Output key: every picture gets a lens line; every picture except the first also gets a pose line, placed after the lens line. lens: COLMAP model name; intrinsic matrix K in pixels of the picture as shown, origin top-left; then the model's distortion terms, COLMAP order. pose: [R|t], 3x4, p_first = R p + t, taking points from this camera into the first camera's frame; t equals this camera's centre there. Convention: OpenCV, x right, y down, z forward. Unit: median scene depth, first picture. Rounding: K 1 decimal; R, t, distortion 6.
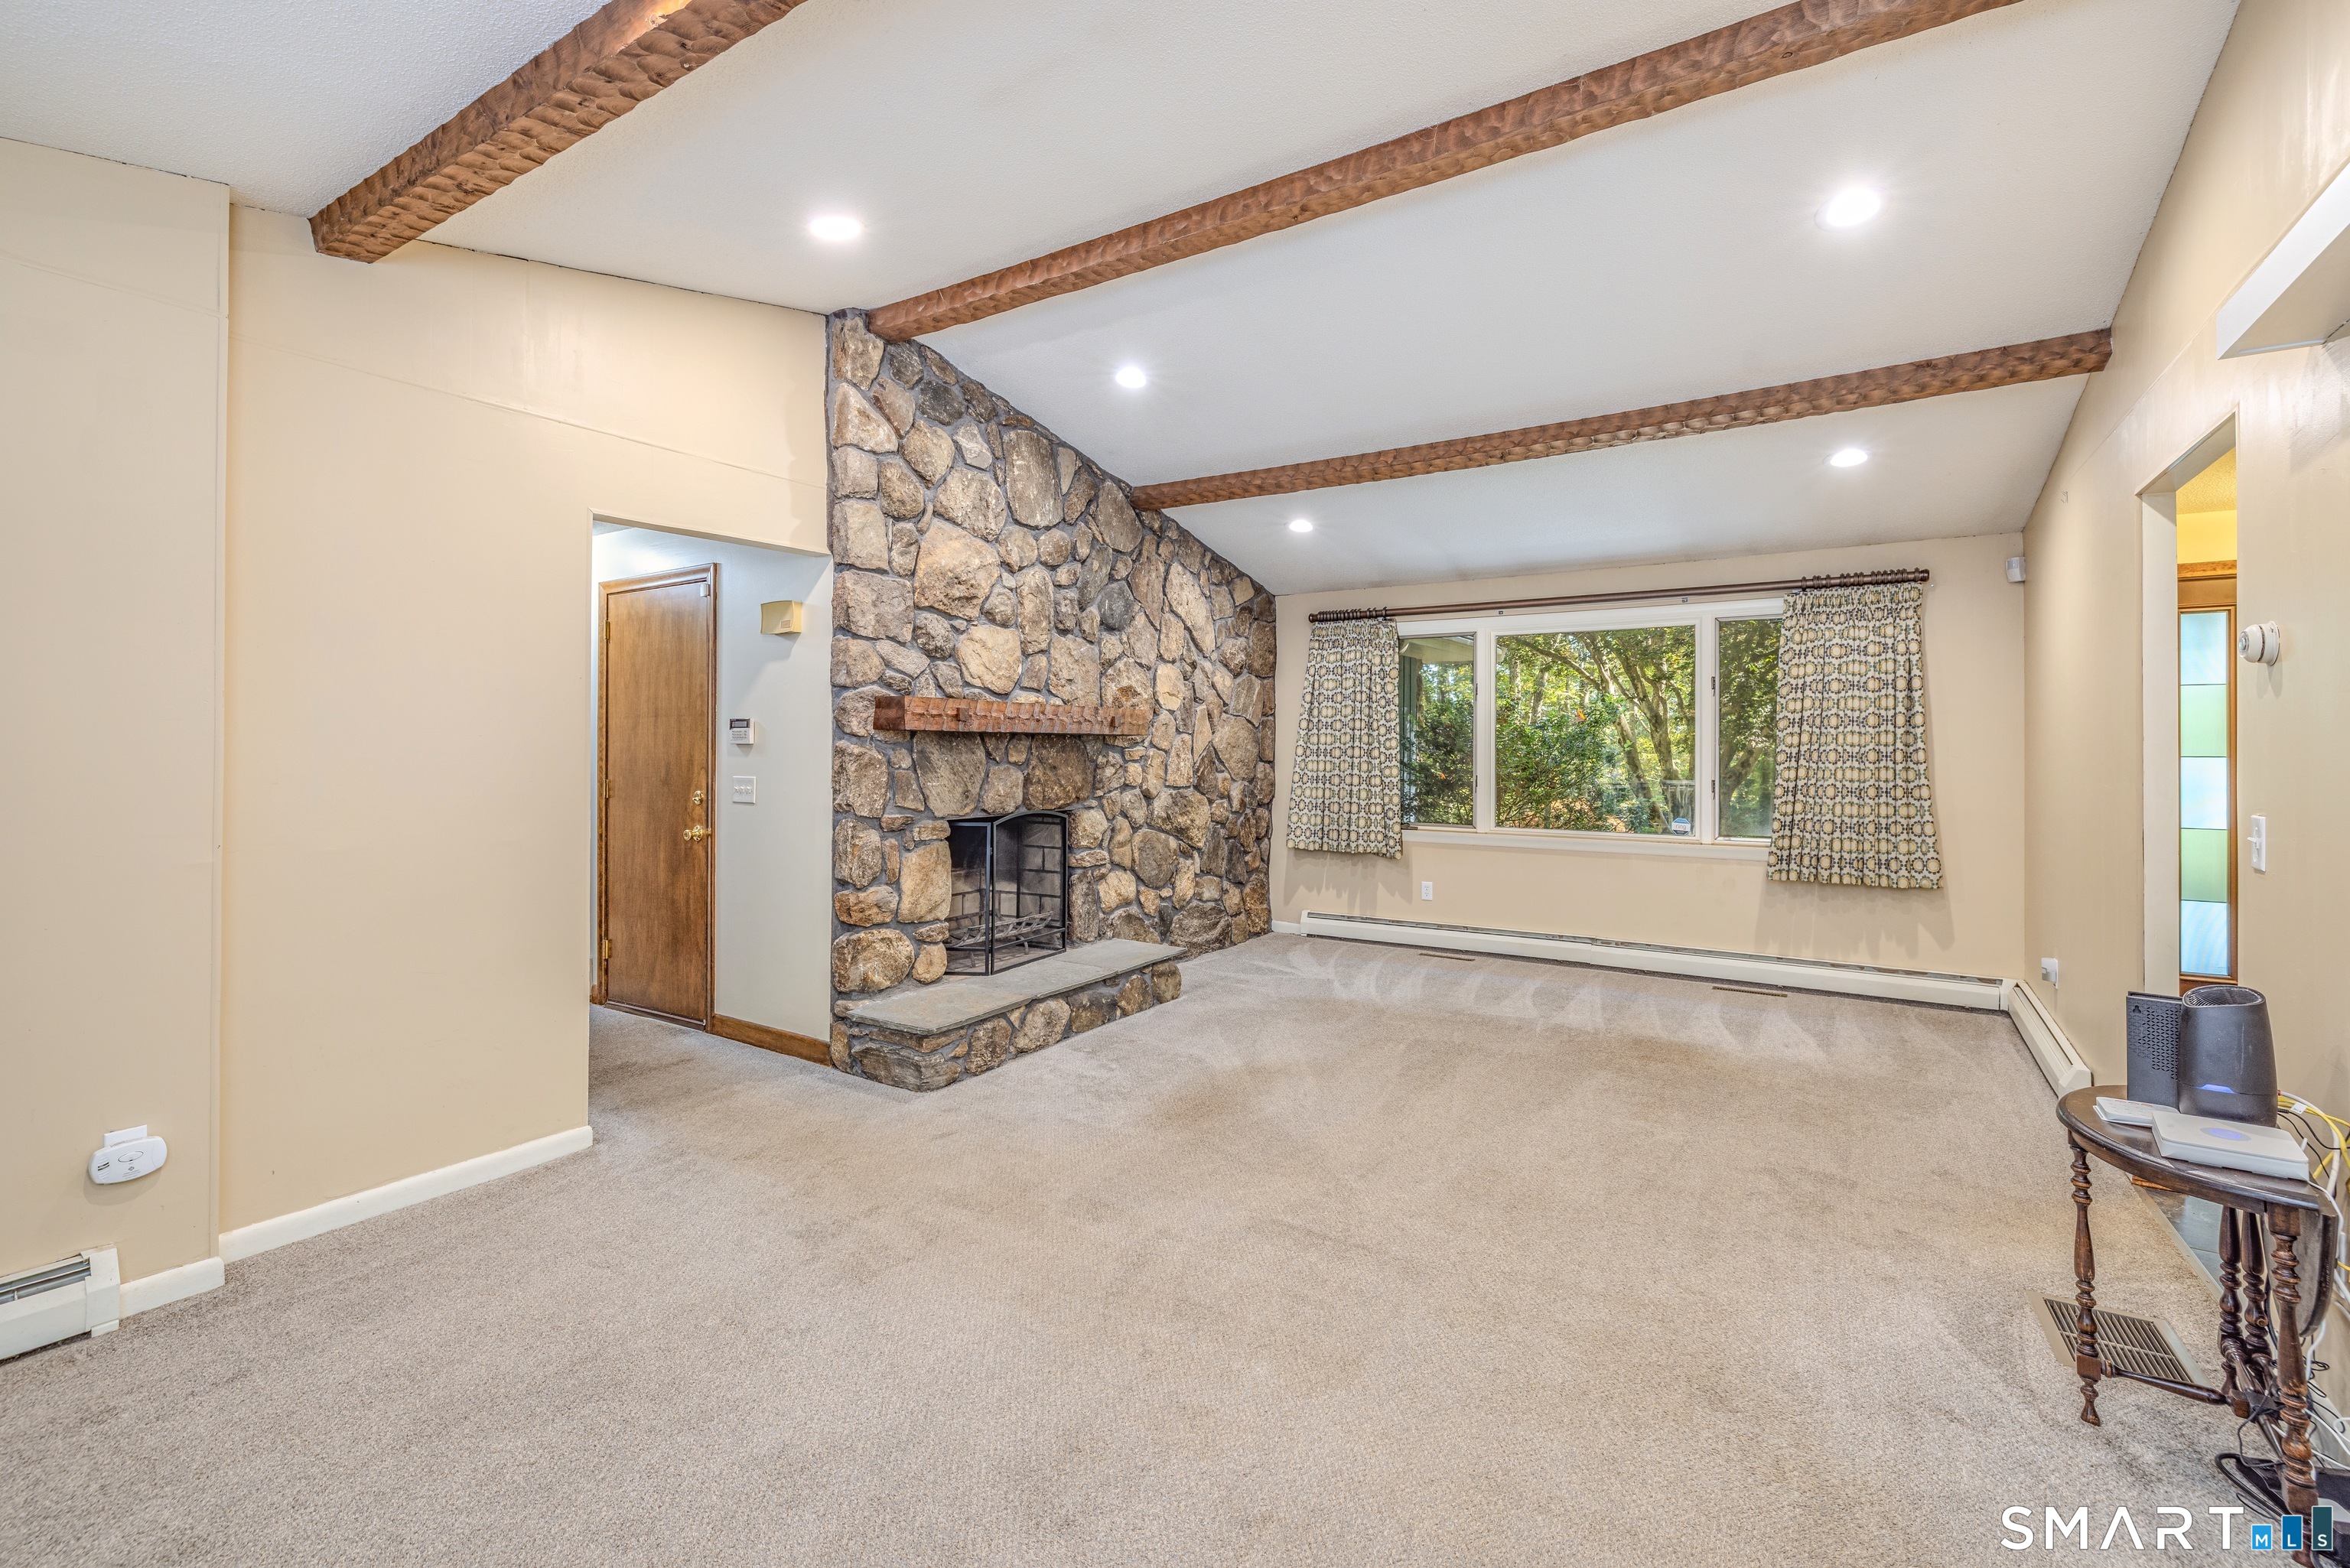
lens RADIAL K [[1029.5, 0, 1166.6], [0, 1029.5, 749.4], [0, 0, 1]] dist [0.001712, 0.000196]
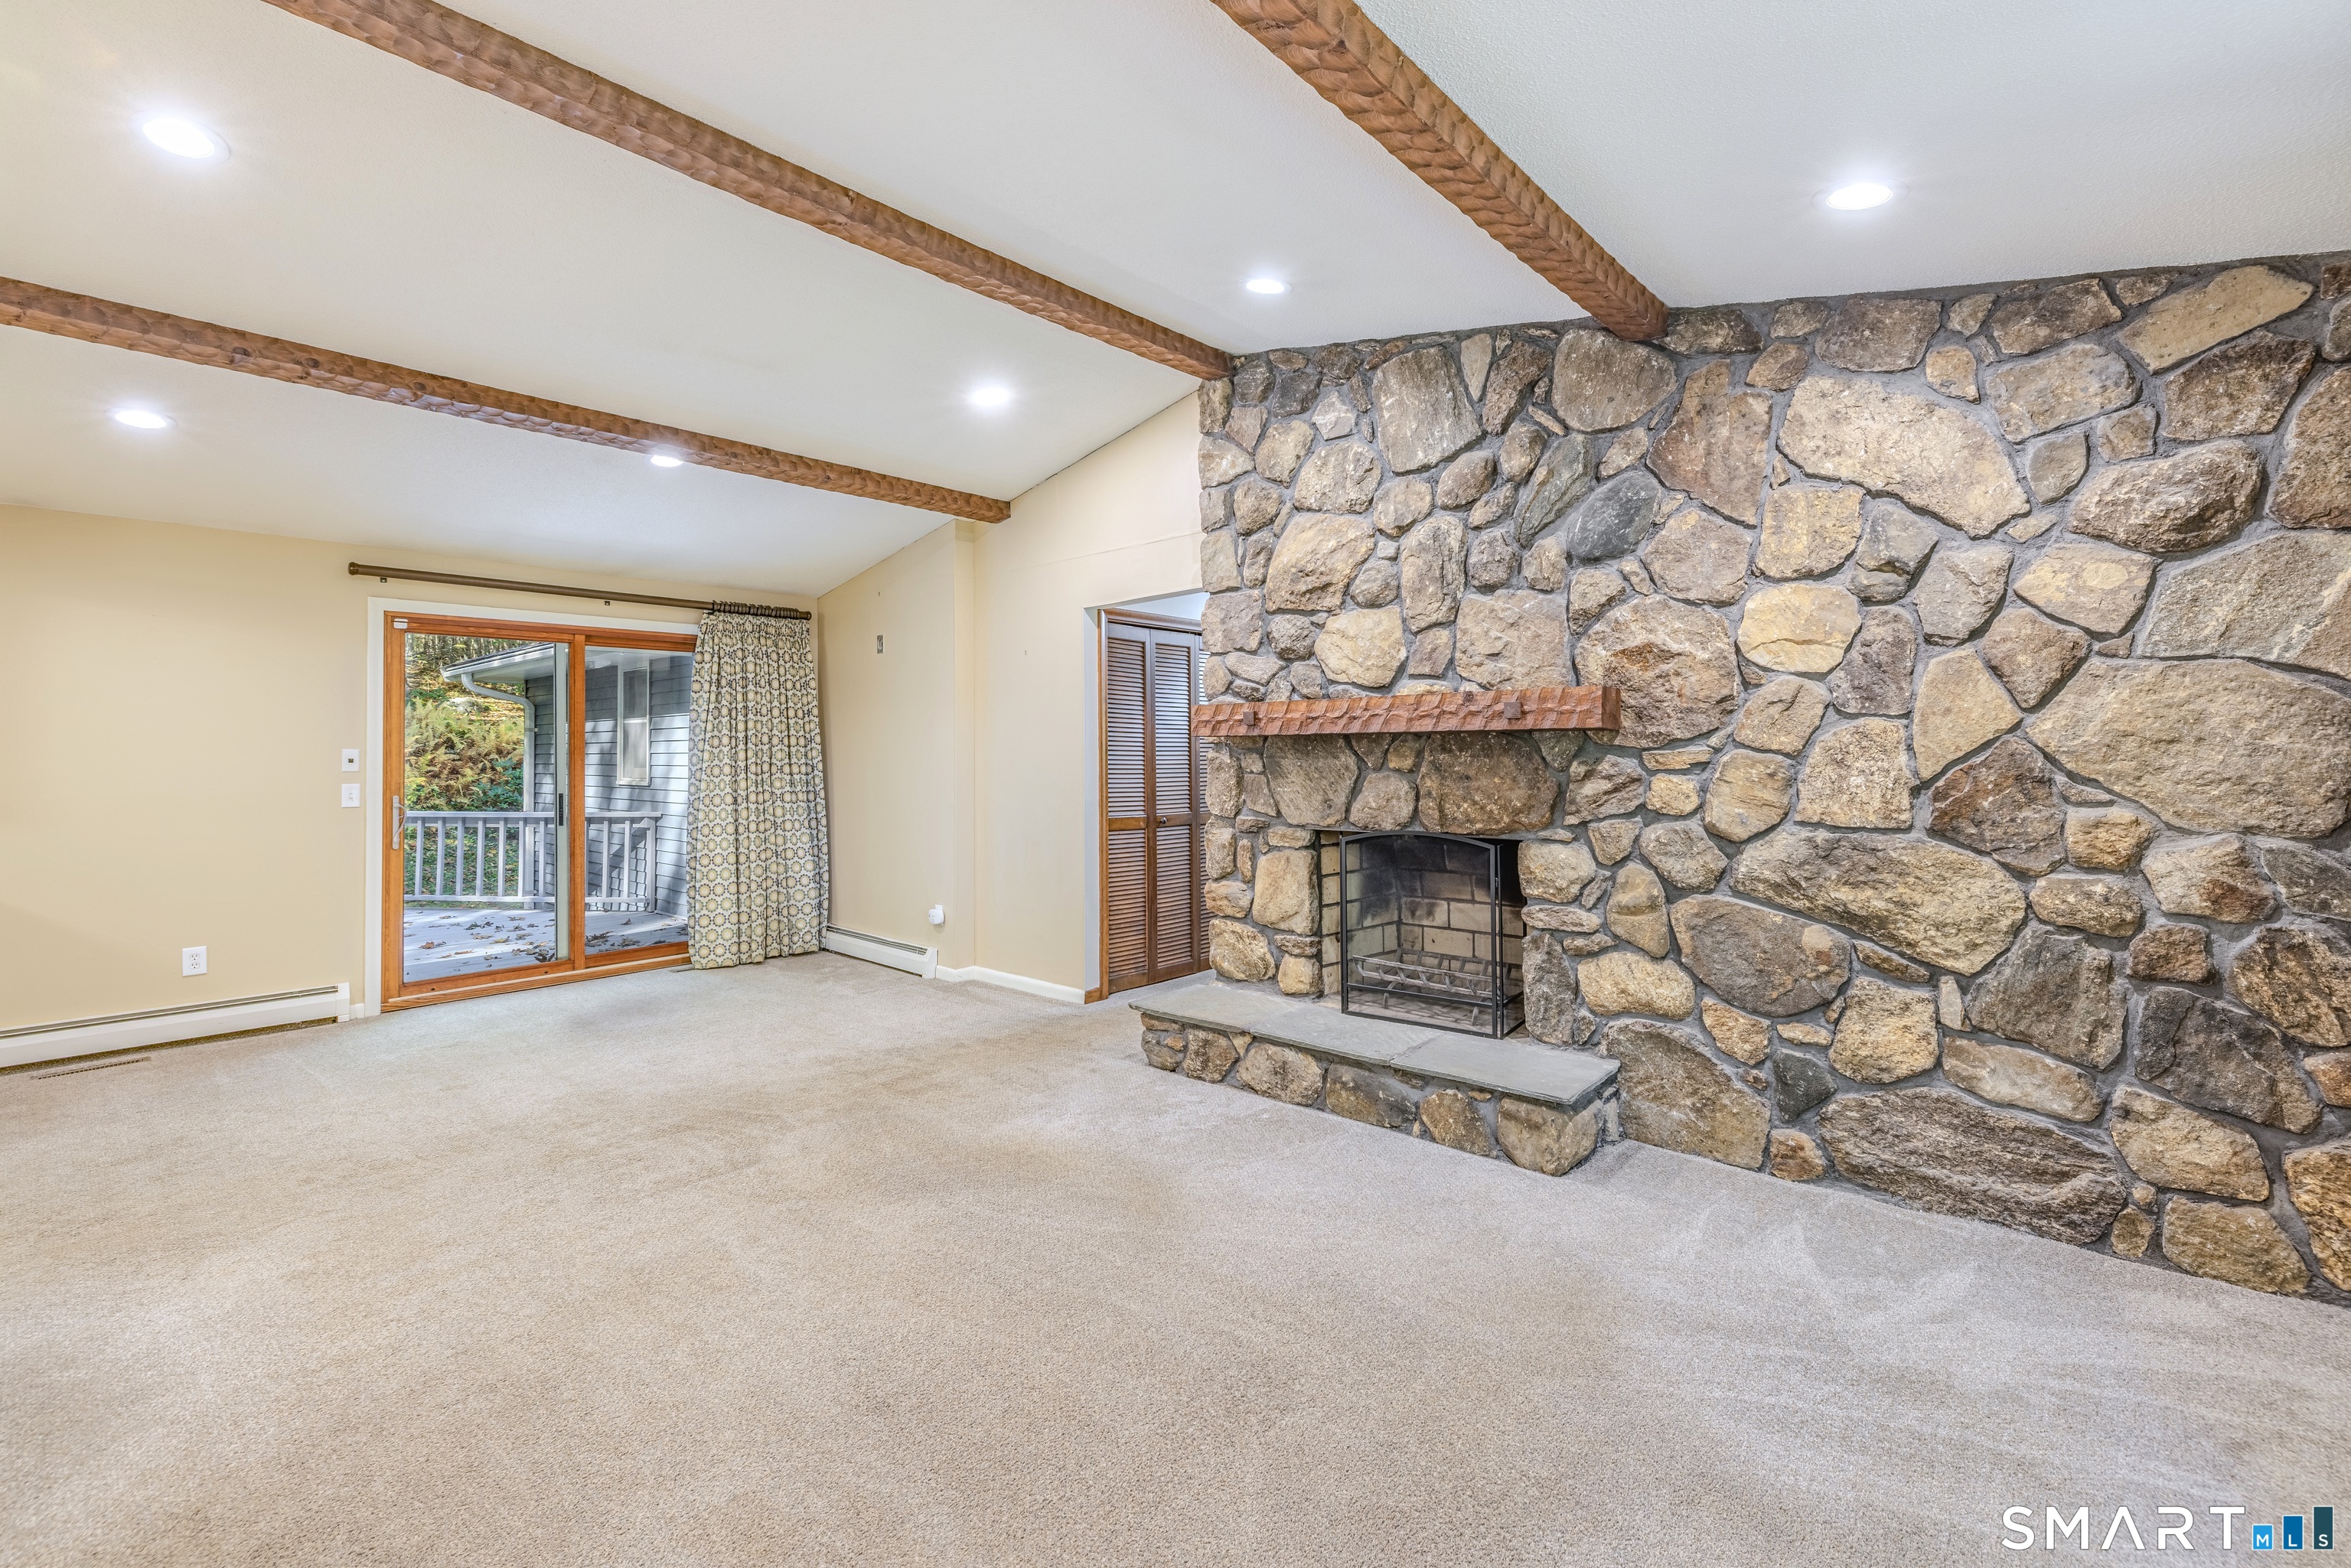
lens RADIAL K [[1017.8, 0, 1172.8], [0, 1017.8, 739.1], [0, 0, 1]] dist [-0.002867, -0.000298]
pose [[-0.162963, -0.016889, -0.986488, 0.658634], [0.004955, 0.999827, -0.017936, 0.002261], [0.986620, -0.007811, -0.162851, 0.935969]]
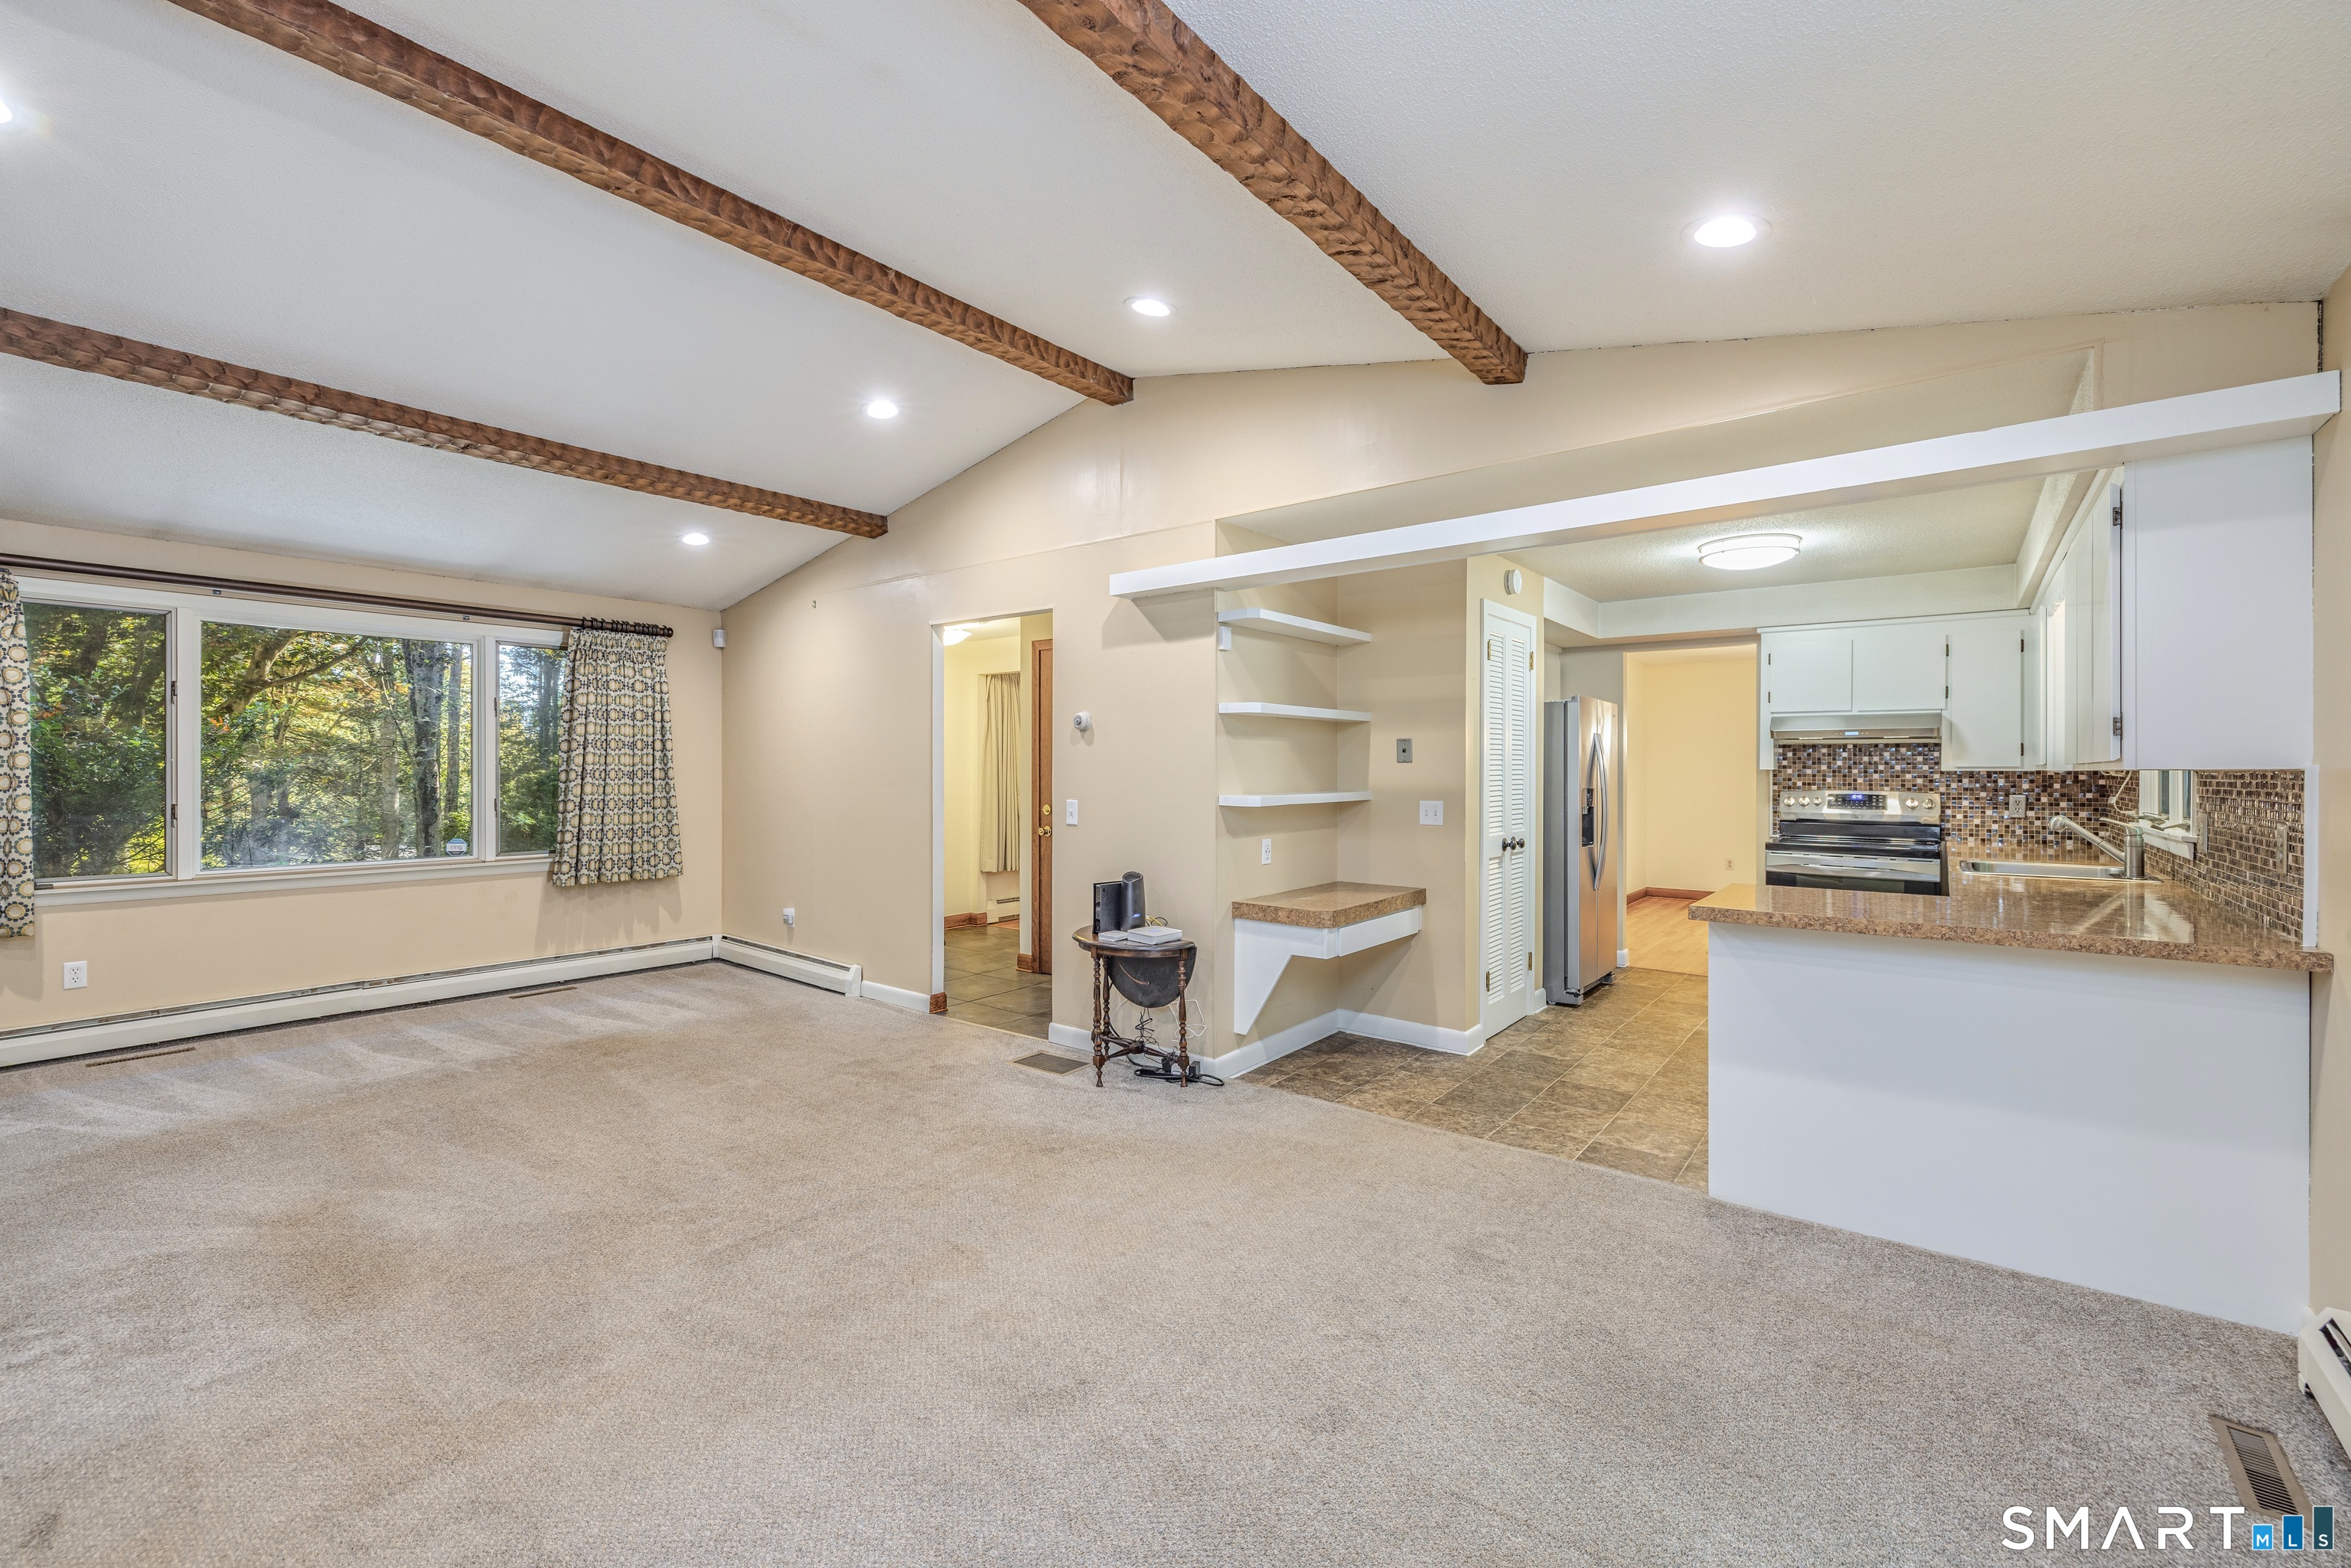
lens RADIAL K [[980.3, 0, 1187.0], [0, 980.3, 779.0], [0, 0, 1]] dist [0.000253, 0.000014]
pose [[0.078569, -0.013306, 0.996820, -0.445614], [-0.000592, 0.999910, 0.013394, -0.003722], [-0.996908, -0.001642, 0.078554, 0.270827]]
